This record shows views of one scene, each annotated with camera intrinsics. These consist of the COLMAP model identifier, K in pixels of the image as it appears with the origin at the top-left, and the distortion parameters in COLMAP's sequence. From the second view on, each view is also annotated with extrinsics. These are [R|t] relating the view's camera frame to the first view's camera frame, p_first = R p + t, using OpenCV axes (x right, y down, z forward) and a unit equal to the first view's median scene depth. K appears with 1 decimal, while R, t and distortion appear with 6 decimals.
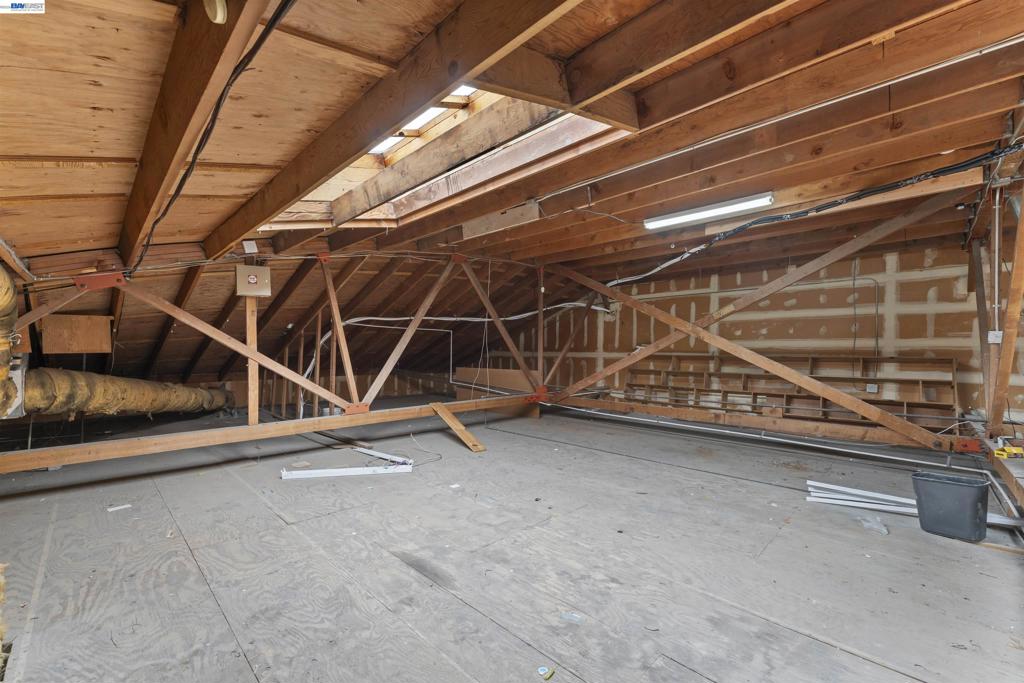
lens RADIAL K [[414.3, 0, 509.6], [0, 414.3, 359.0], [0, 0, 1]] dist [0.000116, -0.000052]
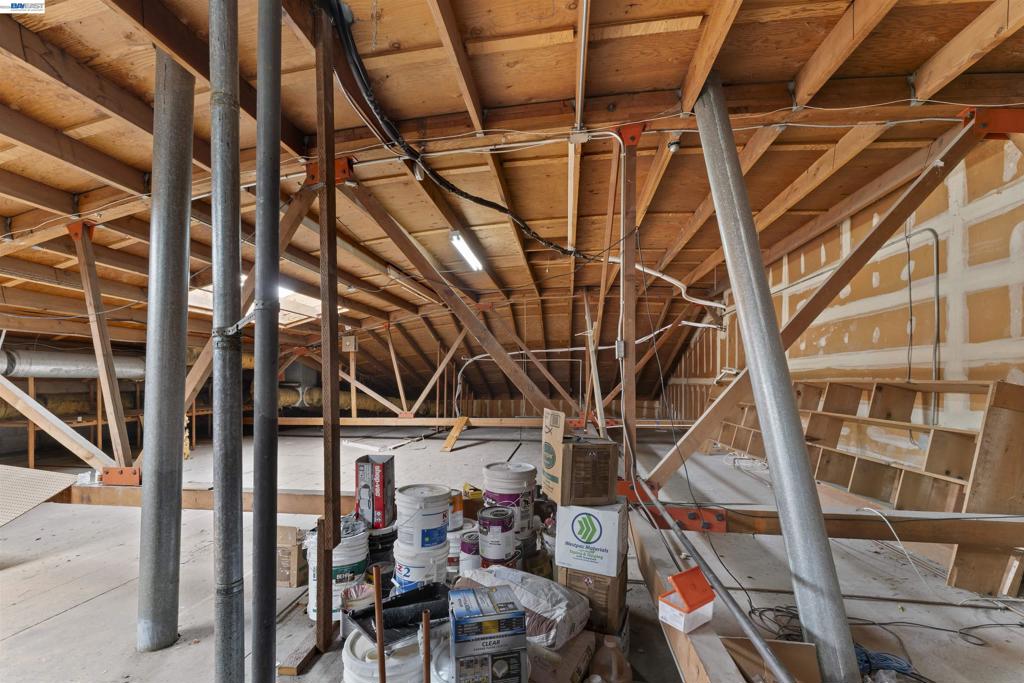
lens RADIAL K [[429.1, 0, 509.5], [0, 429.1, 379.2], [0, 0, 1]] dist [-0.000472, -0.000014]
pose [[0.598476, -0.009558, -0.801084, 1.022055], [-0.007518, 0.999818, -0.017545, 0.005596], [0.801106, 0.016523, 0.598295, 0.279435]]
